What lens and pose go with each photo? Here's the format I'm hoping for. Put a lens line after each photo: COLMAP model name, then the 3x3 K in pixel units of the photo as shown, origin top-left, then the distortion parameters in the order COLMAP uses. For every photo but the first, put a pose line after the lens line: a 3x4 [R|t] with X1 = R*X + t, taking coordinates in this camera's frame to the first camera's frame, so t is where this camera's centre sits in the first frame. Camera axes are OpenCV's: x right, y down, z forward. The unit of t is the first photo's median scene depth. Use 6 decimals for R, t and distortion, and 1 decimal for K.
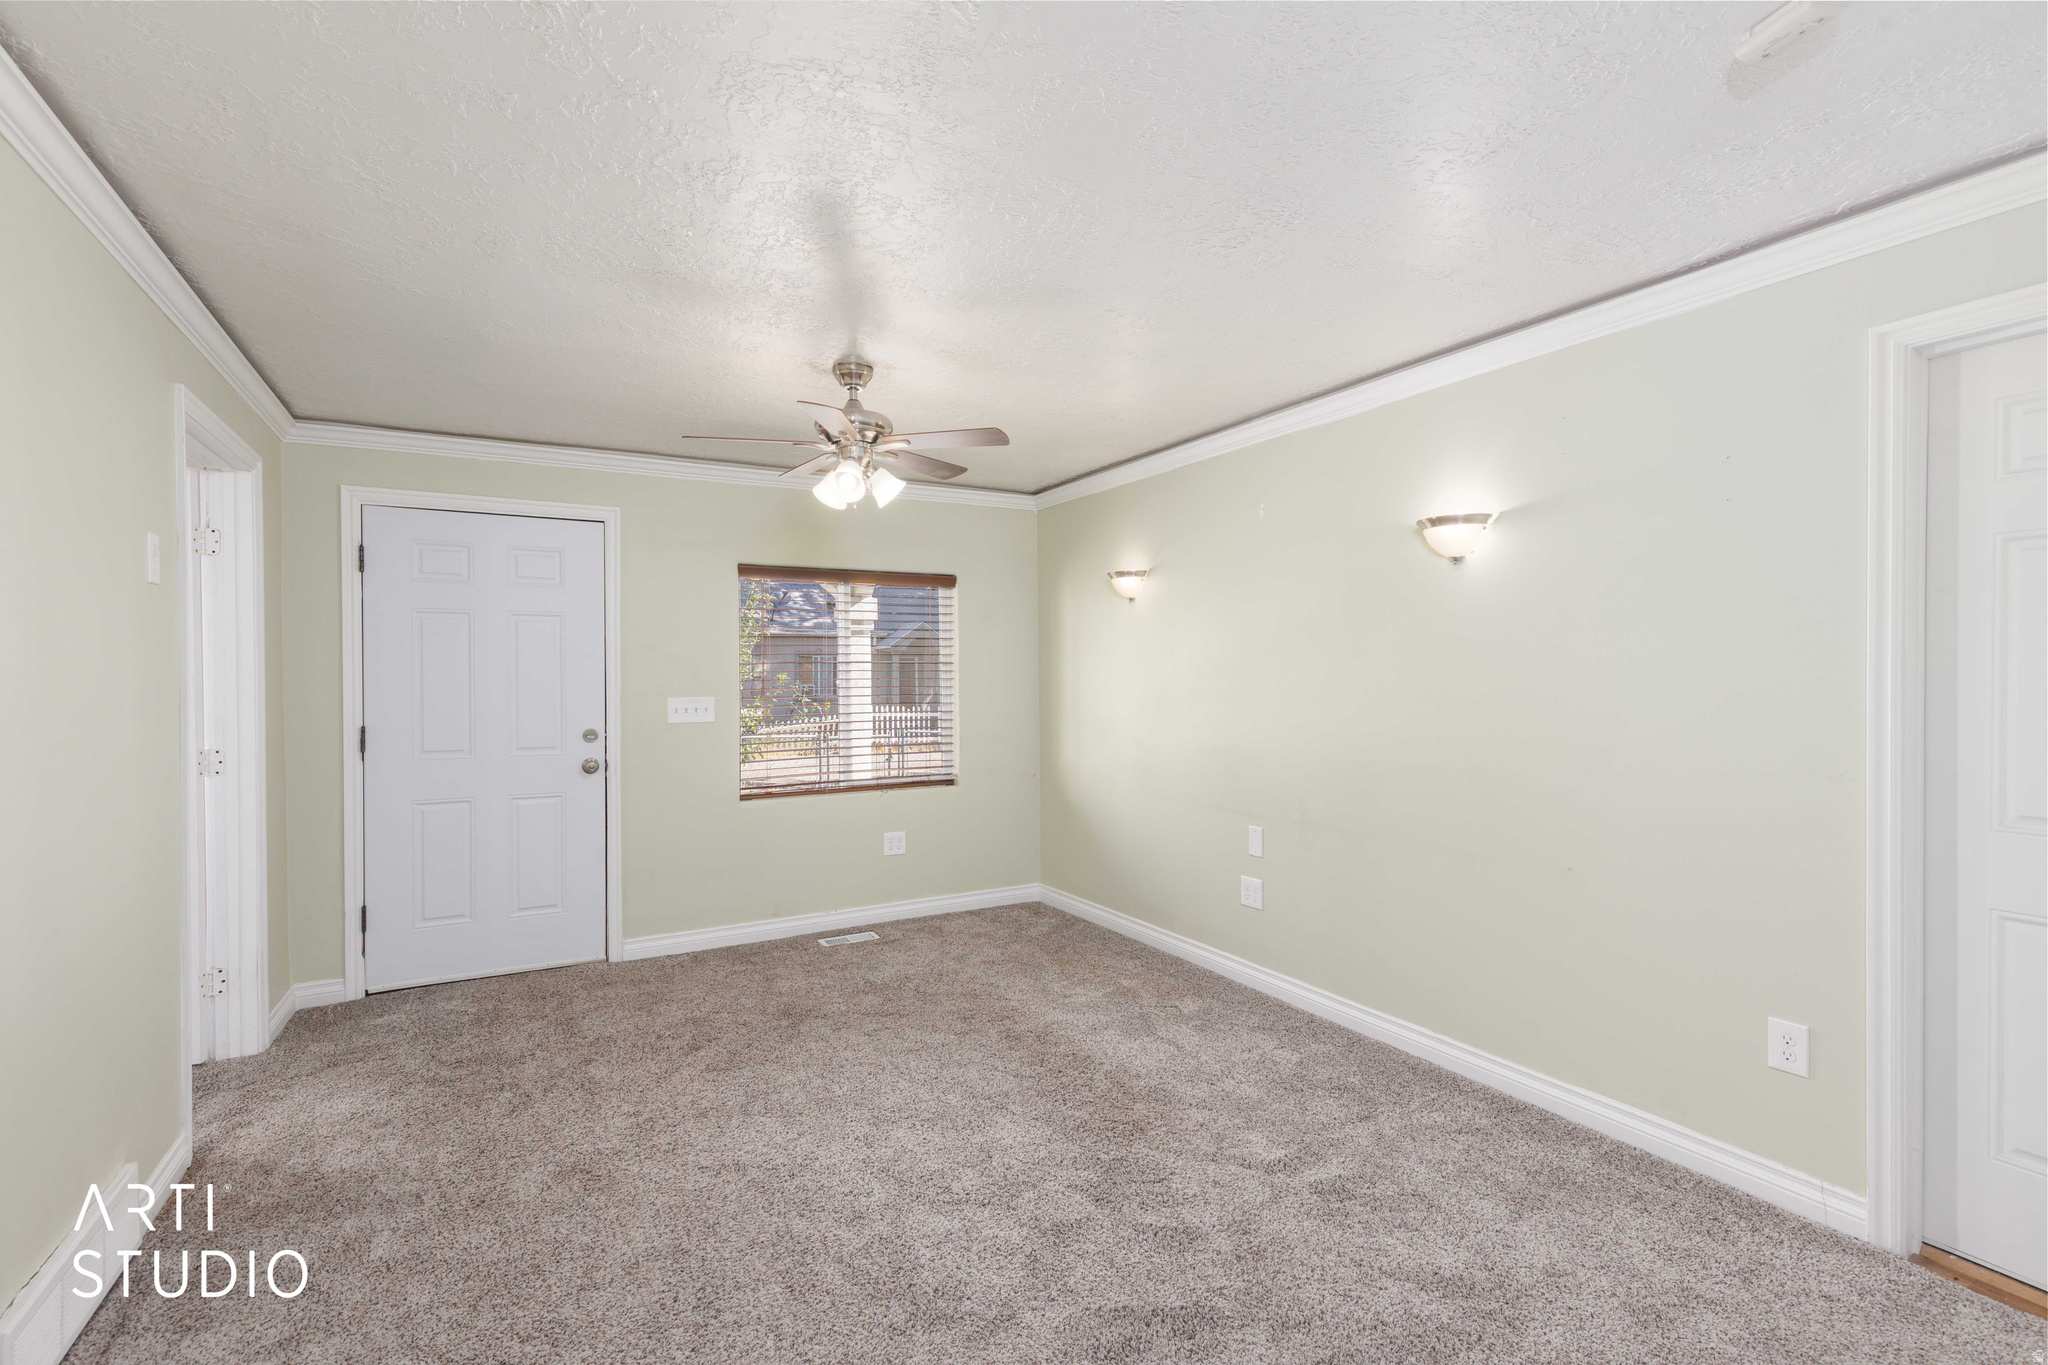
lens RADIAL K [[924.0, 0, 1020.8], [0, 924.0, 680.2], [0, 0, 1]] dist [0.009680, -0.000077]
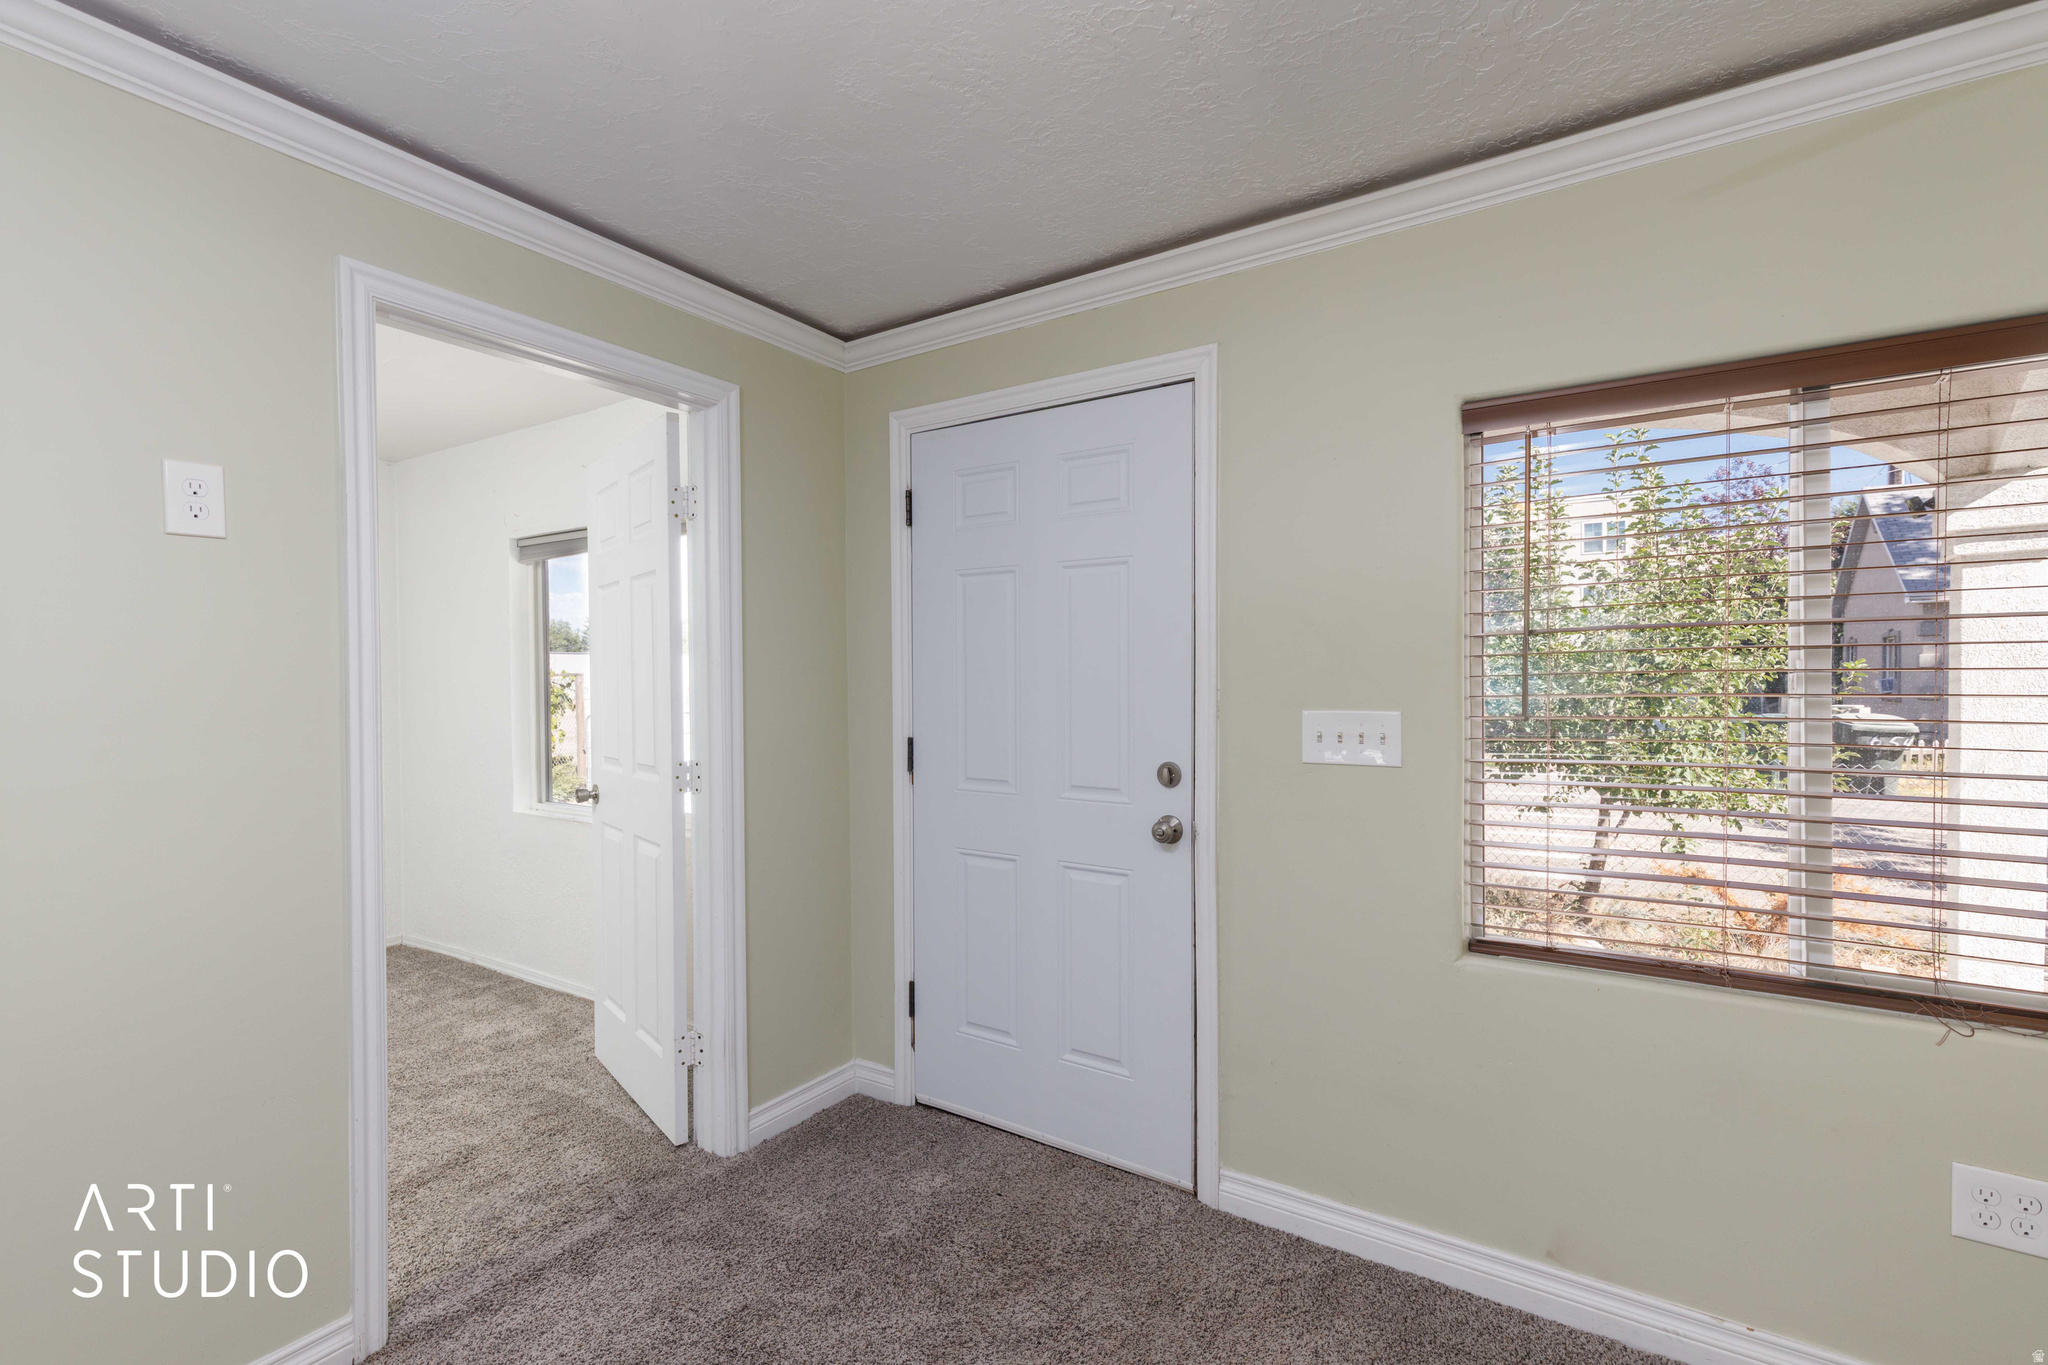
lens RADIAL K [[924.0, 0, 1015.5], [0, 924.0, 686.9], [0, 0, 1]] dist [0.009680, -0.000077]
pose [[0.471088, 0.010326, -0.882026, -0.023061], [0.000782, 0.999926, 0.012123, 0.000607], [0.882086, -0.006400, 0.471045, 0.659410]]
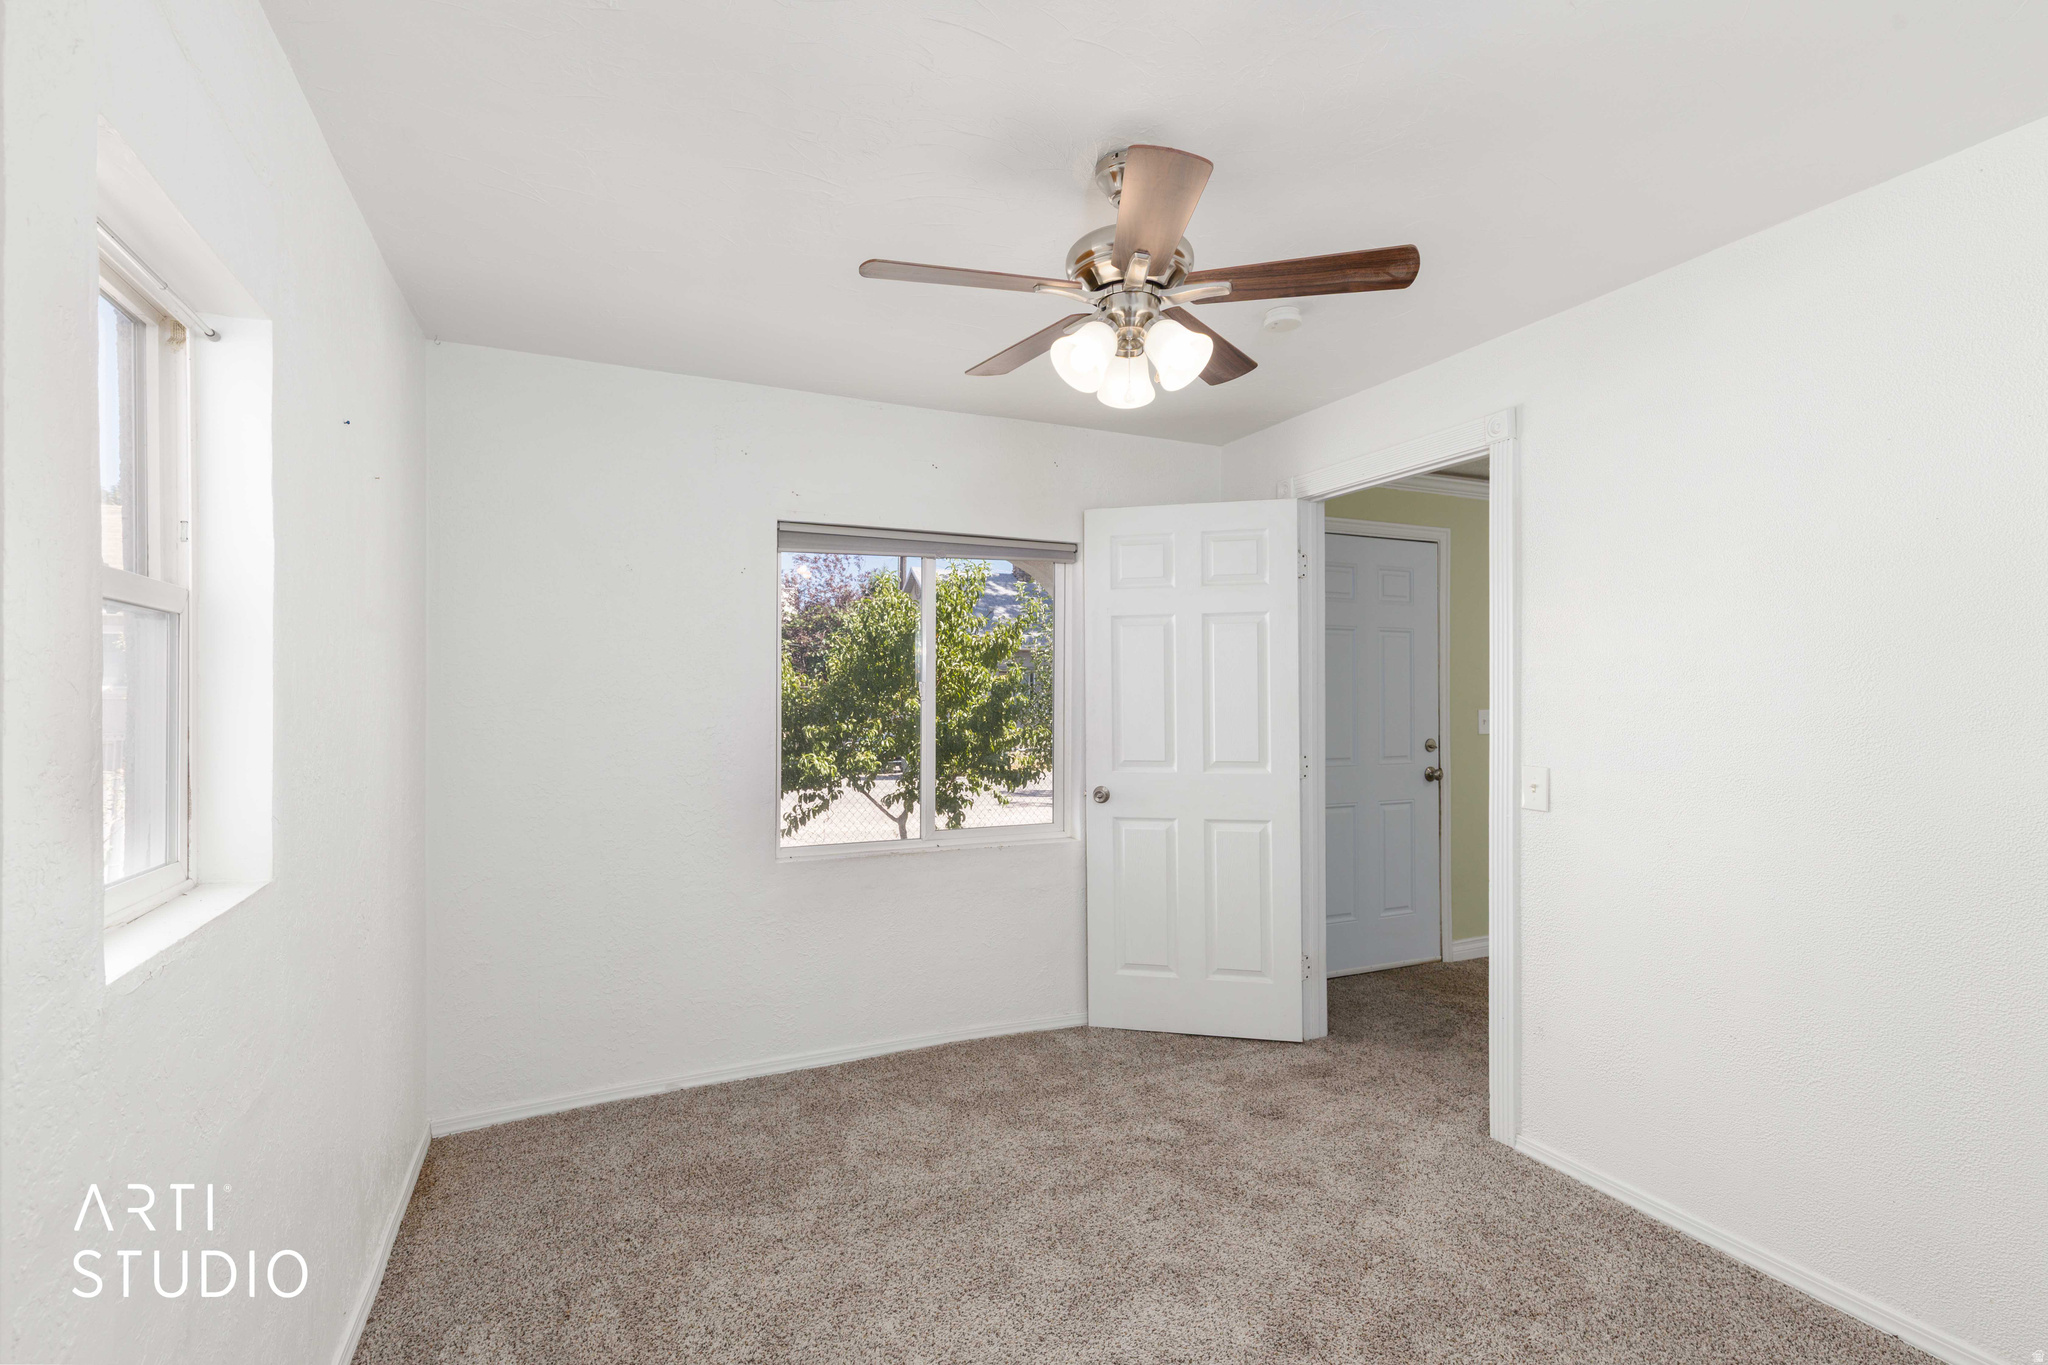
lens RADIAL K [[924.0, 0, 1022.1], [0, 924.0, 689.2], [0, 0, 1]] dist [0.009680, -0.000077]
pose [[0.996394, 0.006516, -0.084599, -0.837772], [-0.008196, 0.999776, -0.019525, 0.020347], [0.084452, 0.020148, 0.996224, -0.088296]]
